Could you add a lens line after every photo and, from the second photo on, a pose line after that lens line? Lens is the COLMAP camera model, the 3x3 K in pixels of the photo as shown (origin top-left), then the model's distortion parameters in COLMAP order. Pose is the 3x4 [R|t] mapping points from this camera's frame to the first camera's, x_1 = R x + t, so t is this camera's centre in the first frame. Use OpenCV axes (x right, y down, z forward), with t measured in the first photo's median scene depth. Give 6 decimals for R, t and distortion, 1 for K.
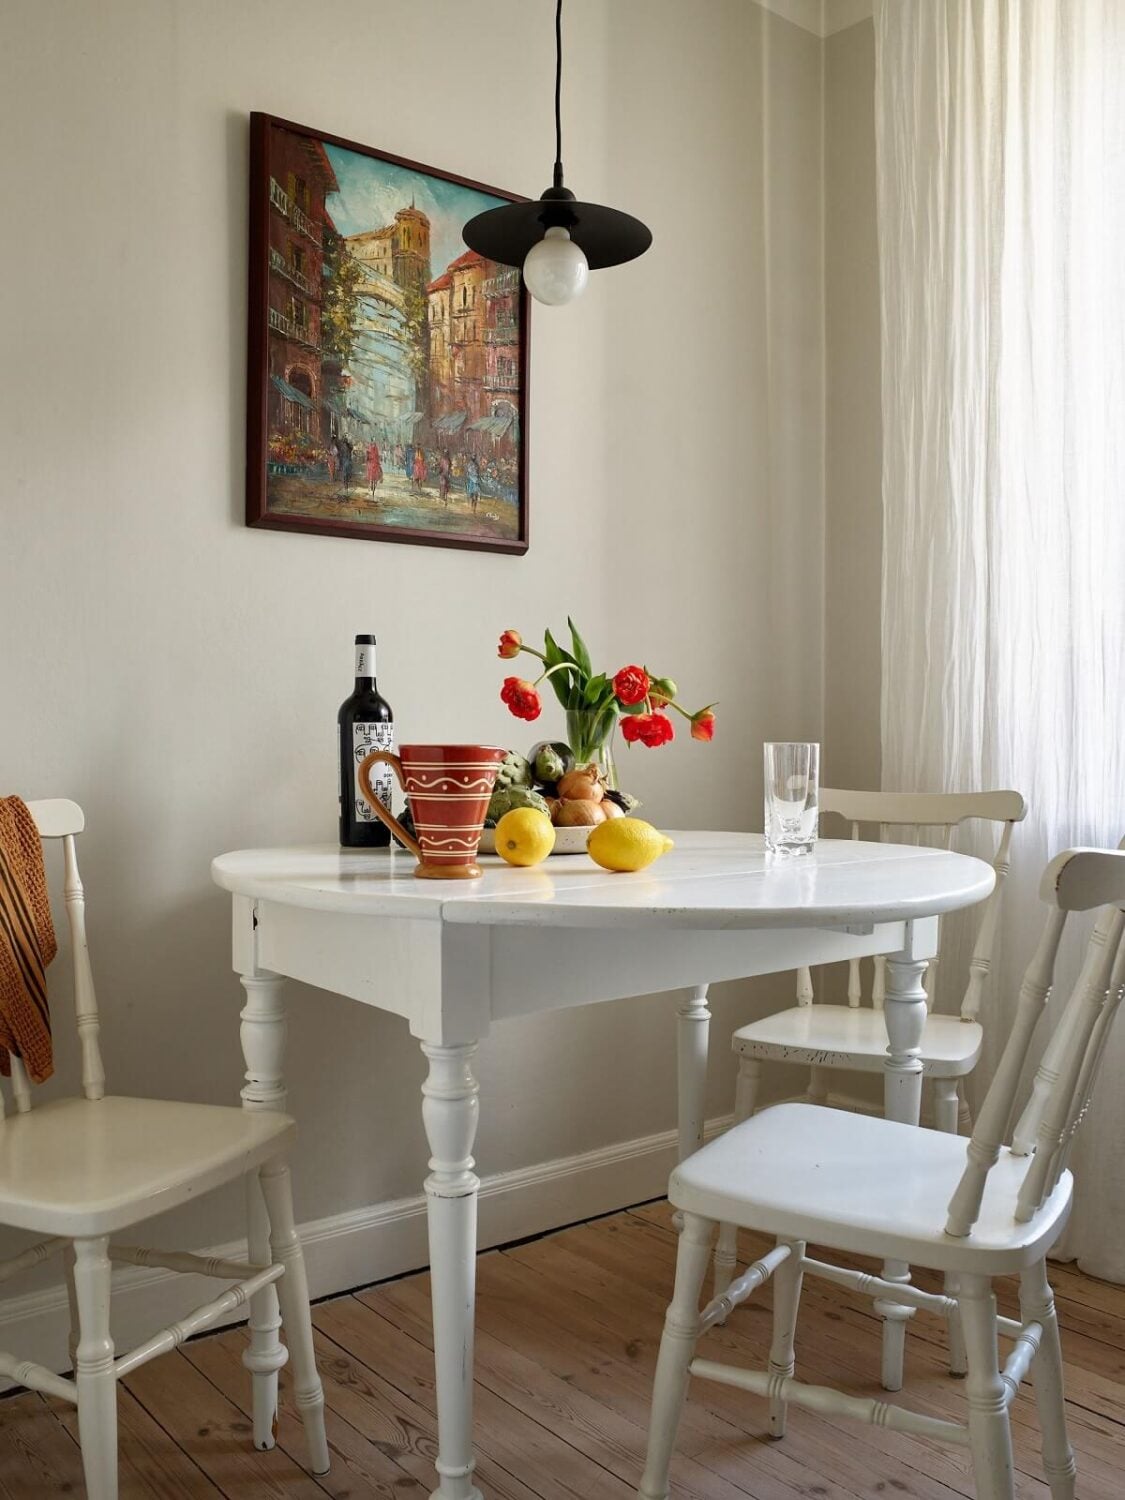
lens RADIAL K [[1280.1, 0, 562.5], [0, 1280.1, 750.0], [0, 0, 1]] dist [-0.007318, -0.021496]
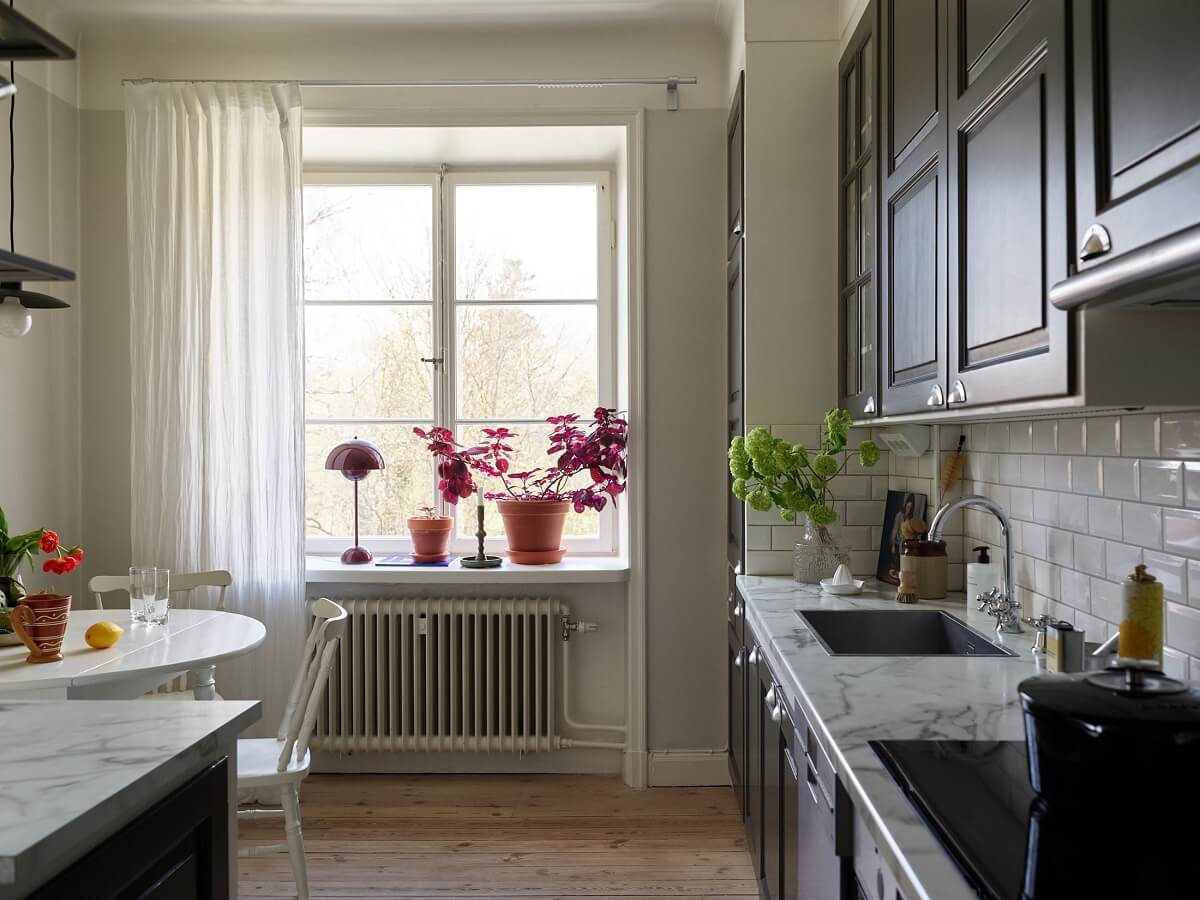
lens RADIAL K [[1024.1, 0, 625.9], [0, 1024.1, 451.3], [0, 0, 1]] dist [-0.007318, -0.021496]
pose [[0.649656, -0.014716, 0.760086, -0.440636], [0.015190, 0.999864, 0.006375, -0.151272], [-0.760076, 0.007404, 0.649792, -0.494067]]
